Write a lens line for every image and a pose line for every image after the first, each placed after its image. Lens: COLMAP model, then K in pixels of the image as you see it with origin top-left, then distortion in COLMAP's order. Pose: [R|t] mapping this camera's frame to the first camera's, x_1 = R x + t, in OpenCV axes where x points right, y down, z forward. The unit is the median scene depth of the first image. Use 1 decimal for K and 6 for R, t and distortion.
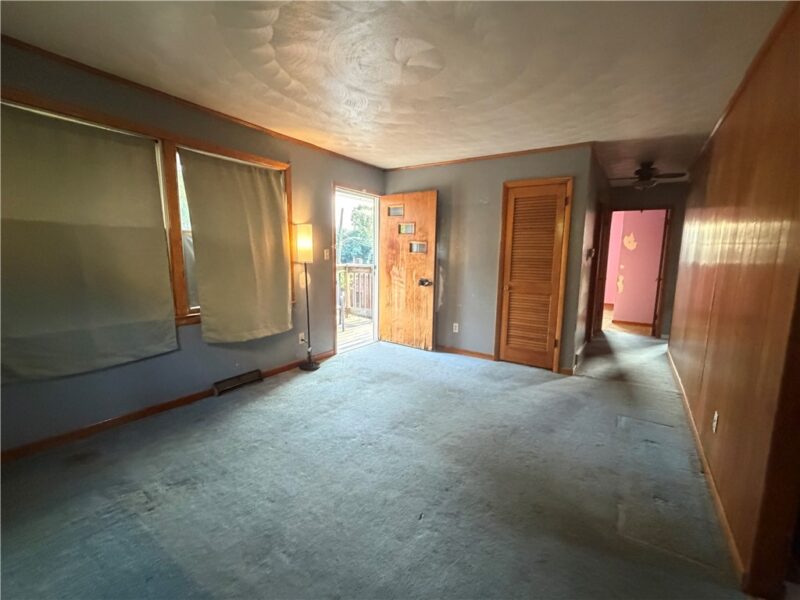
lens RADIAL K [[353.0, 0, 400.0], [0, 353.0, 300.0], [0, 0, 1]] dist [0.011287, -0.000167]
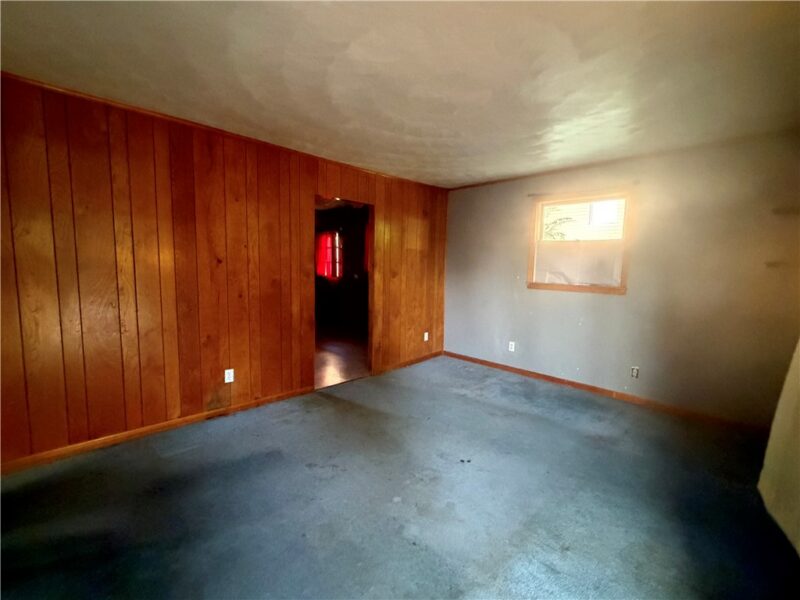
lens RADIAL K [[353.0, 0, 400.0], [0, 353.0, 300.0], [0, 0, 1]] dist [0.011287, -0.000167]
pose [[-0.977254, -0.063845, 0.202234, -0.052646], [-0.014268, 0.971241, 0.237672, -0.174511], [-0.211592, 0.229380, -0.950060, 1.146100]]
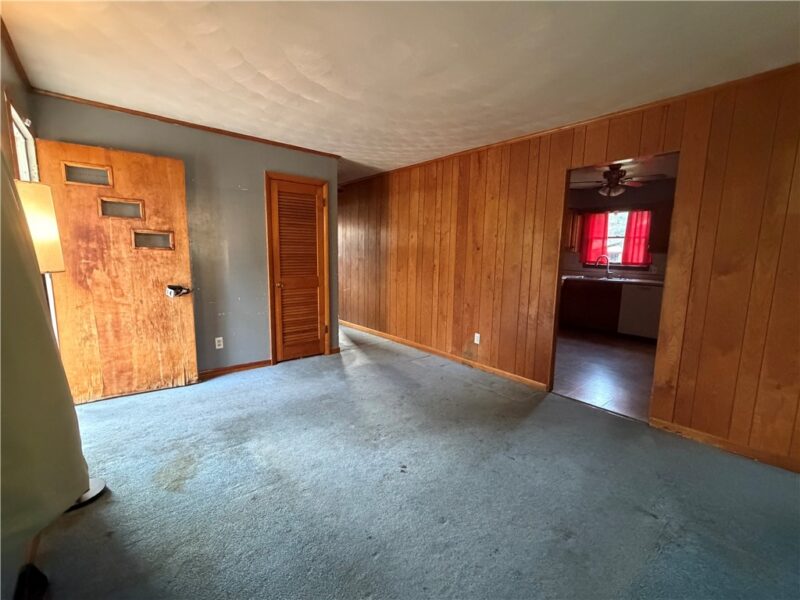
lens RADIAL K [[353.0, 0, 400.0], [0, 353.0, 300.0], [0, 0, 1]] dist [0.011287, -0.000167]
pose [[0.282867, -0.143754, 0.948325, -0.527346], [0.117120, 0.986483, 0.114604, -0.067547], [-0.951982, 0.078650, 0.295880, 0.425284]]
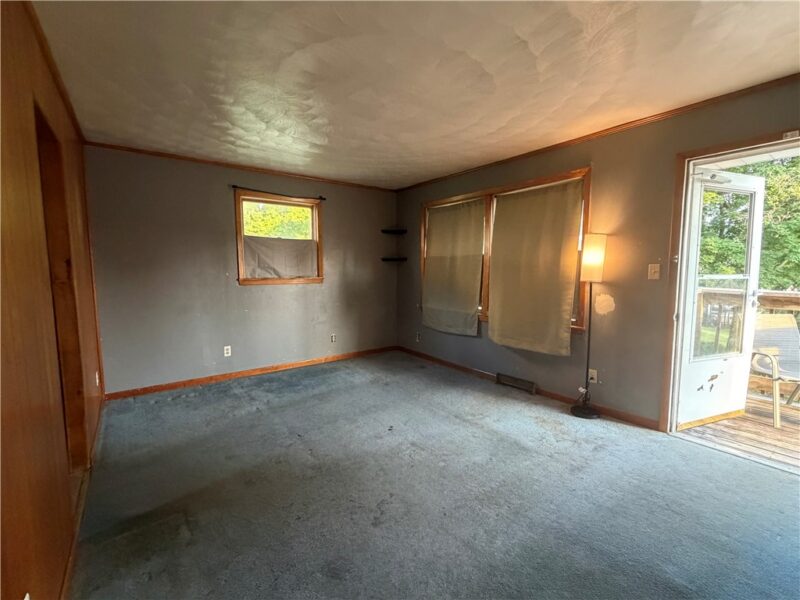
lens RADIAL K [[353.0, 0, 400.0], [0, 353.0, 300.0], [0, 0, 1]] dist [0.011287, -0.000167]
pose [[-0.333518, 0.065318, -0.940478, 0.591644], [-0.128545, 0.985129, 0.114004, -0.094255], [0.933939, 0.158916, -0.320162, 0.803170]]
